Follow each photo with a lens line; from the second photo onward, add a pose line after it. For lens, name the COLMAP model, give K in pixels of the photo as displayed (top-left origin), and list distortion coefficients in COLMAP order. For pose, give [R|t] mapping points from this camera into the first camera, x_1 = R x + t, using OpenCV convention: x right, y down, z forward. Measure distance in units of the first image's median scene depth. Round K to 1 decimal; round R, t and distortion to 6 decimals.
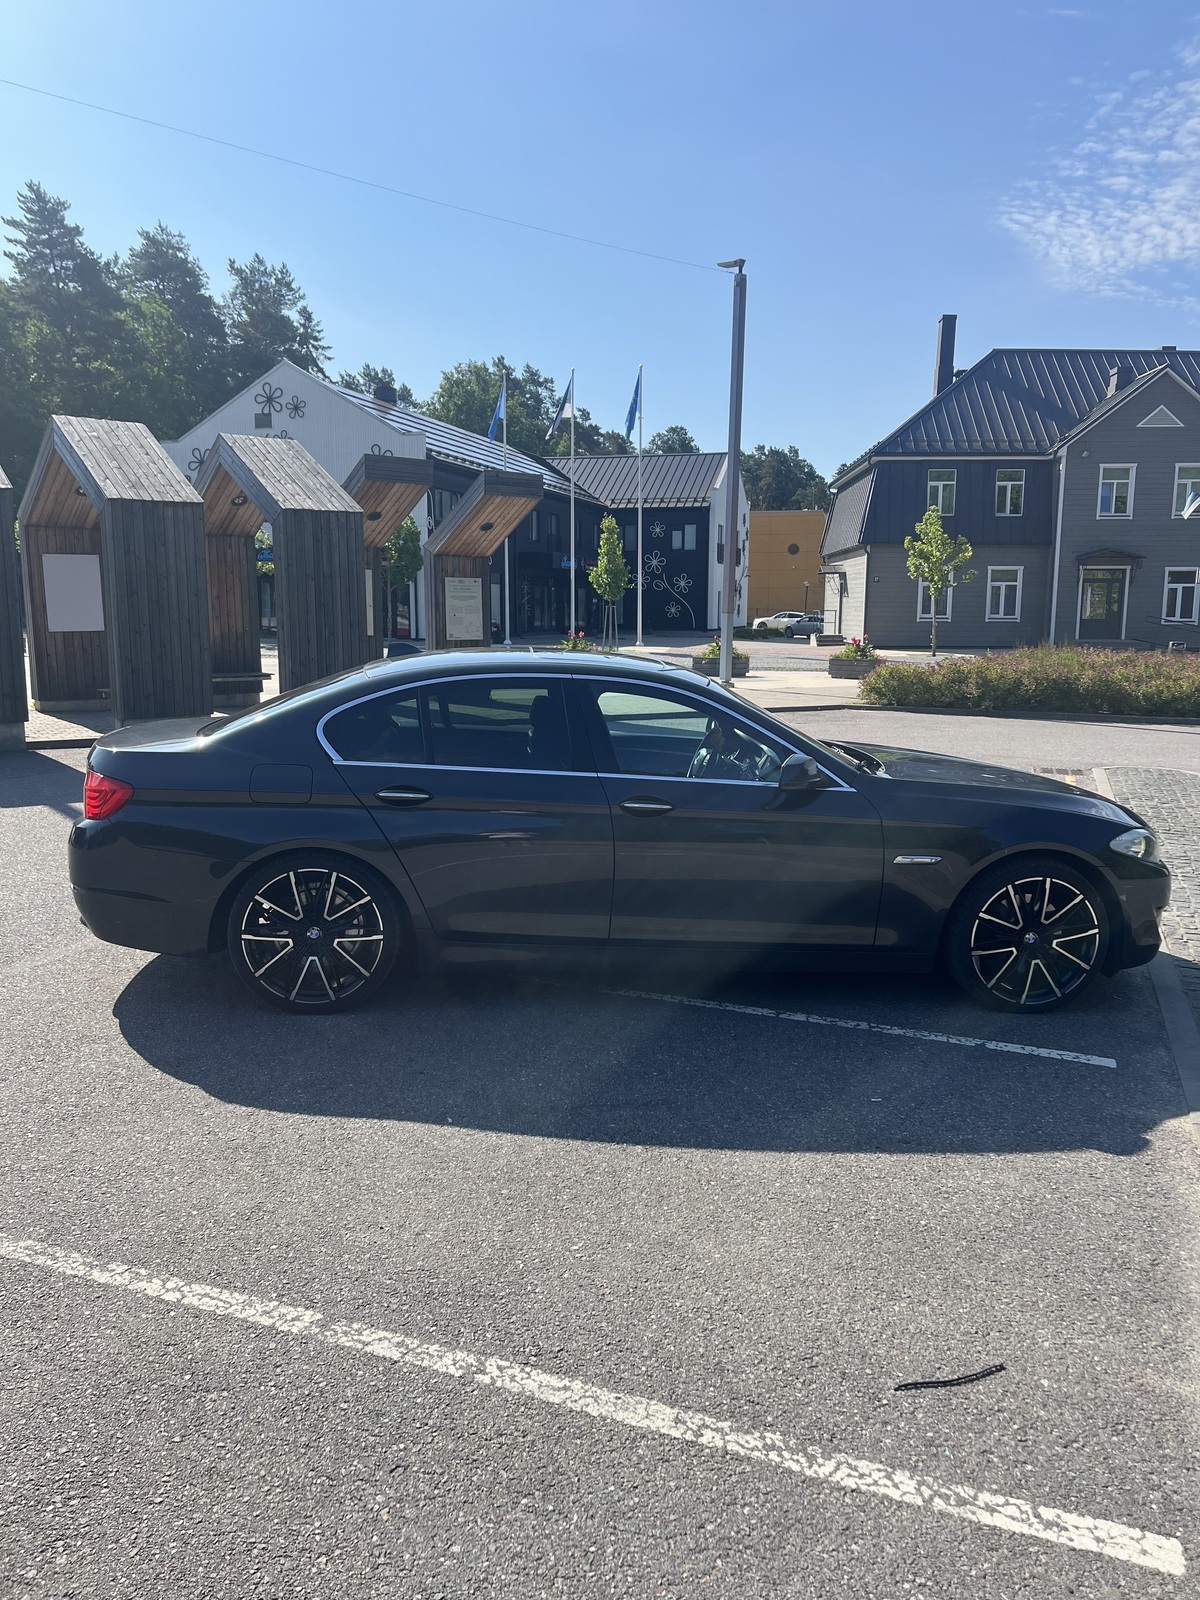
lens RADIAL K [[1220.7, 0, 608.9], [0, 1220.7, 798.2], [0, 0, 1]] dist [0.065783, -0.084688]
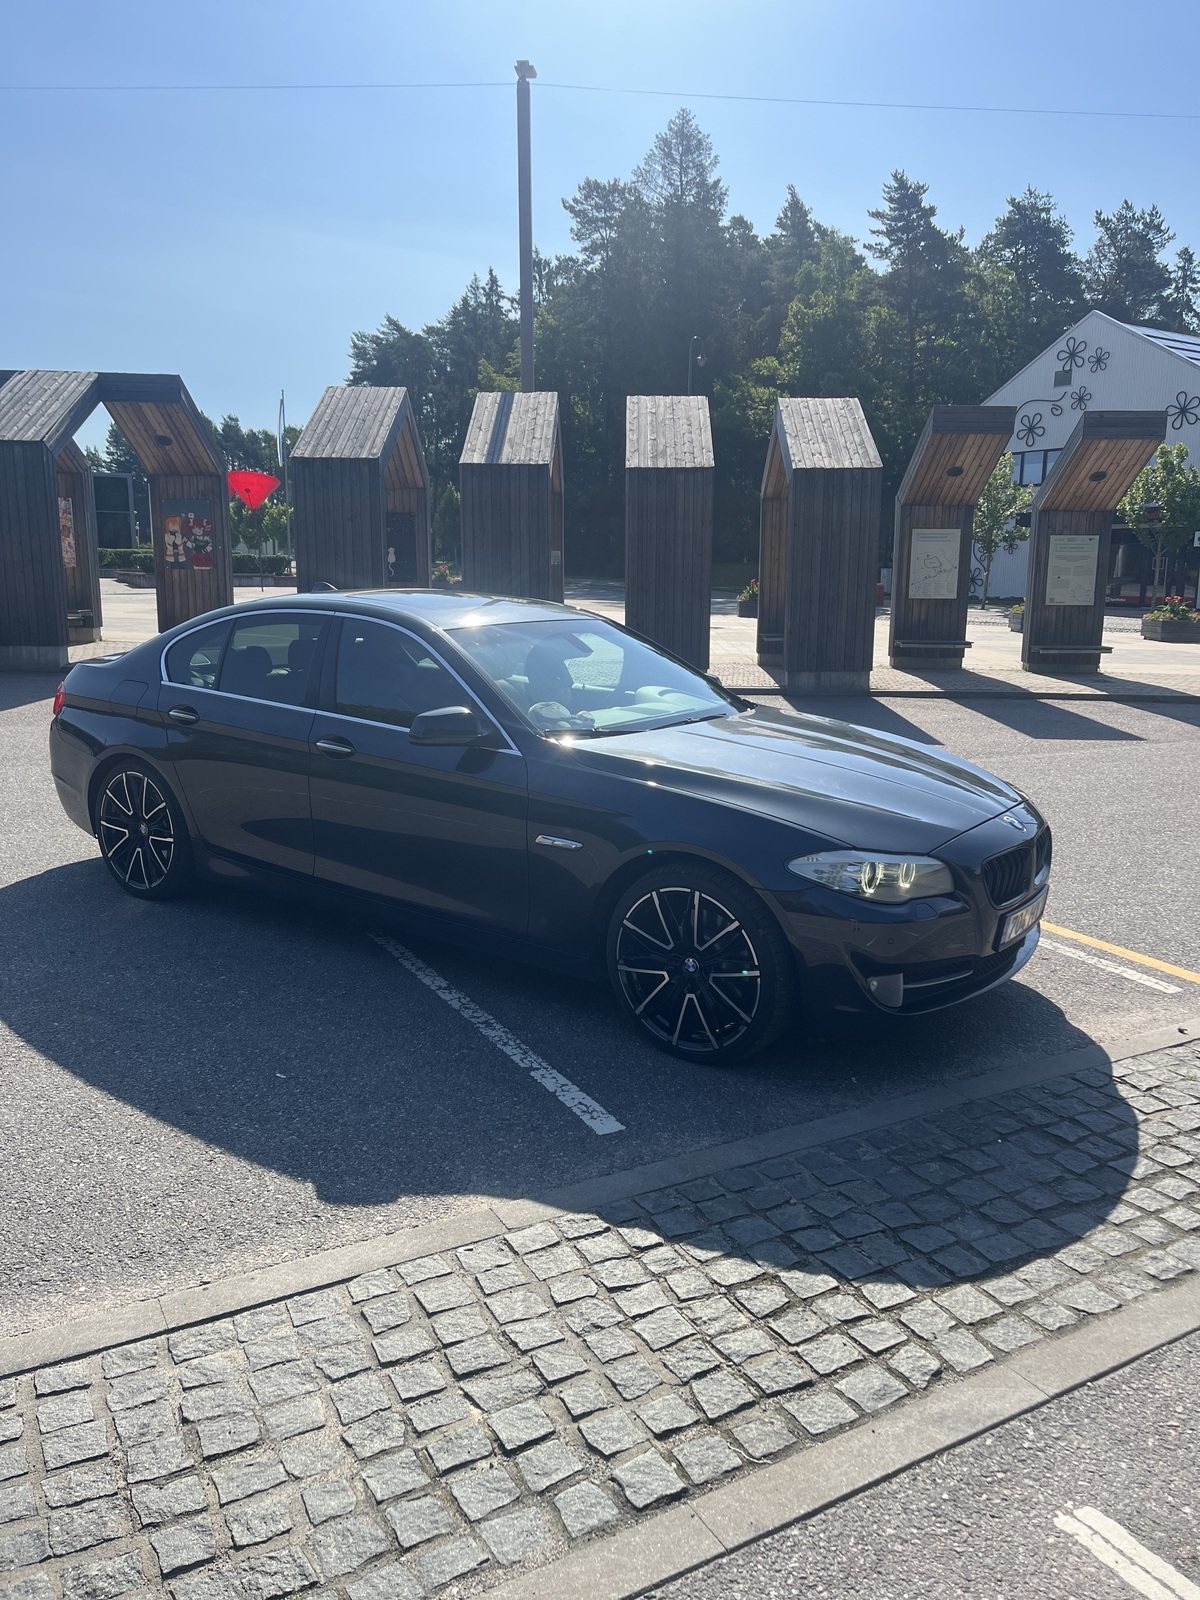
lens RADIAL K [[1220.7, 0, 608.9], [0, 1220.7, 798.2], [0, 0, 1]] dist [0.065783, -0.084688]
pose [[0.763242, 0.119592, -0.634948, 0.207943], [-0.105246, 0.992608, 0.060445, -0.008952], [0.637483, 0.020691, 0.770186, 0.096310]]
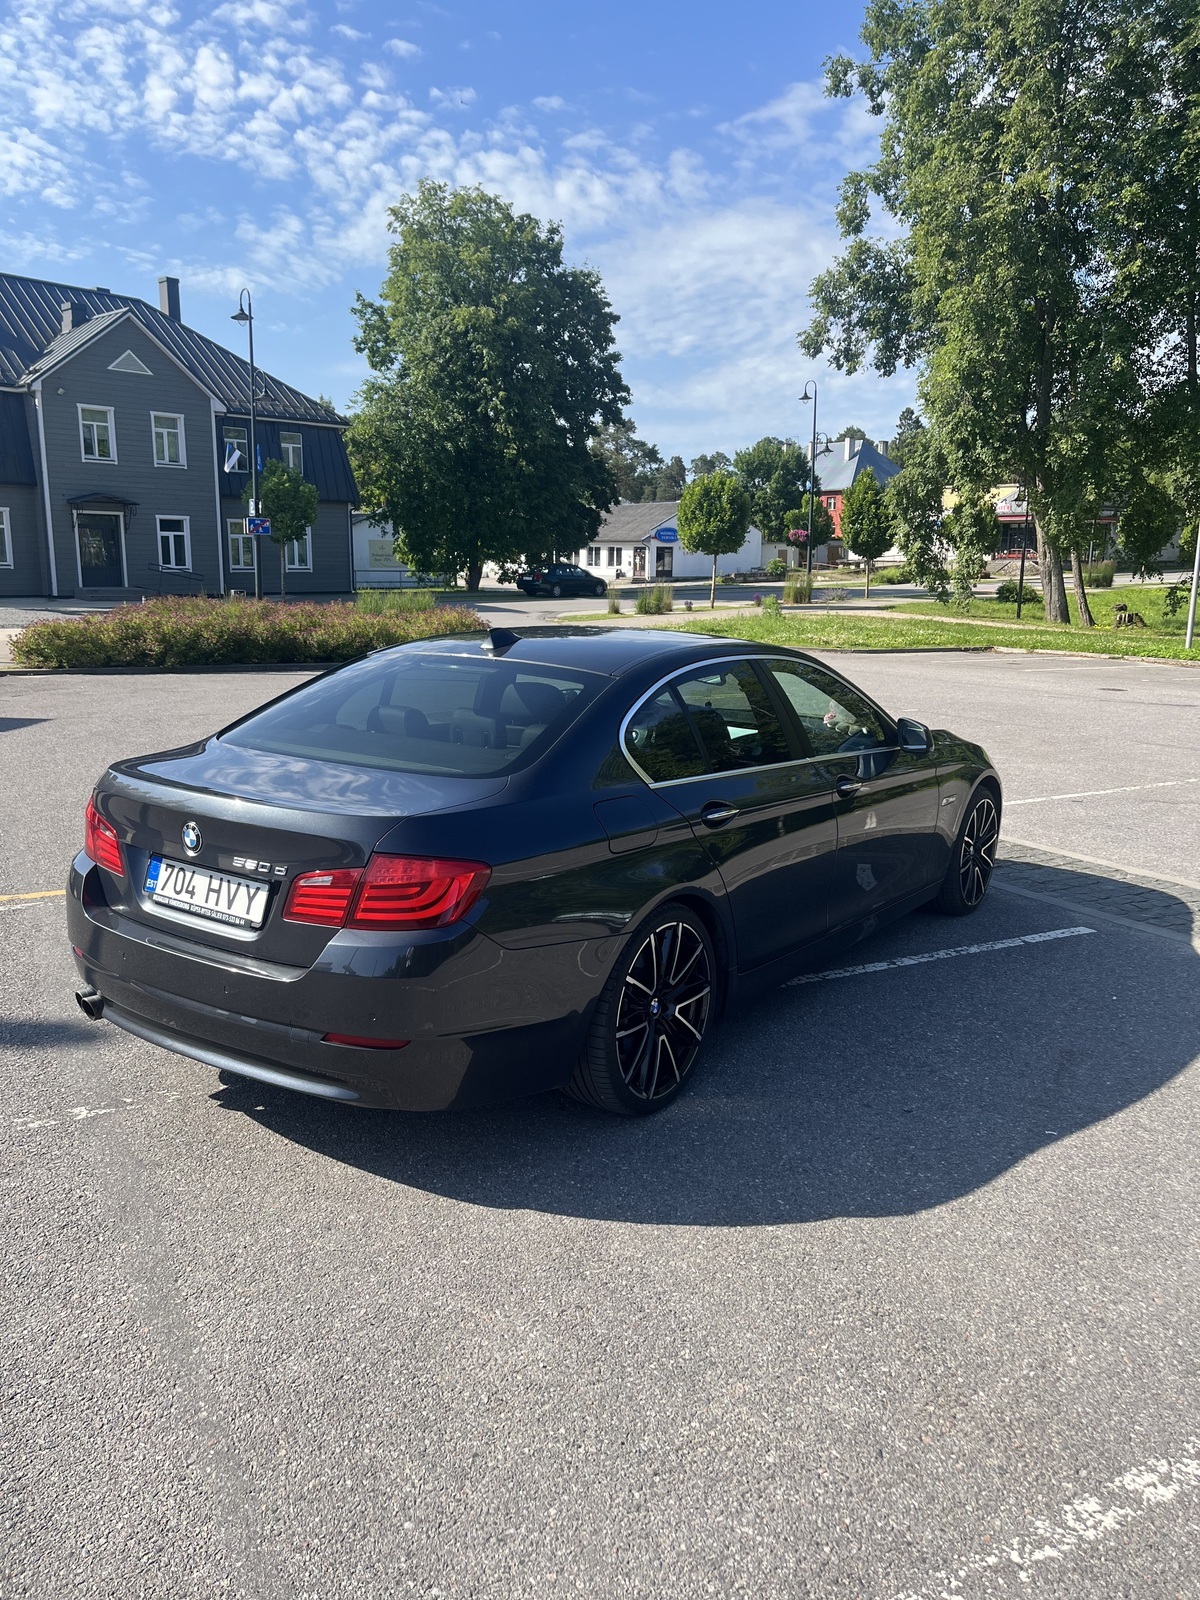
lens RADIAL K [[1220.7, 0, 608.9], [0, 1220.7, 798.2], [0, 0, 1]] dist [0.065783, -0.084688]
pose [[0.629786, -0.146374, 0.762853, -0.210504], [0.111964, 0.988935, 0.097321, -0.025200], [-0.768657, 0.024121, 0.639206, 0.132127]]
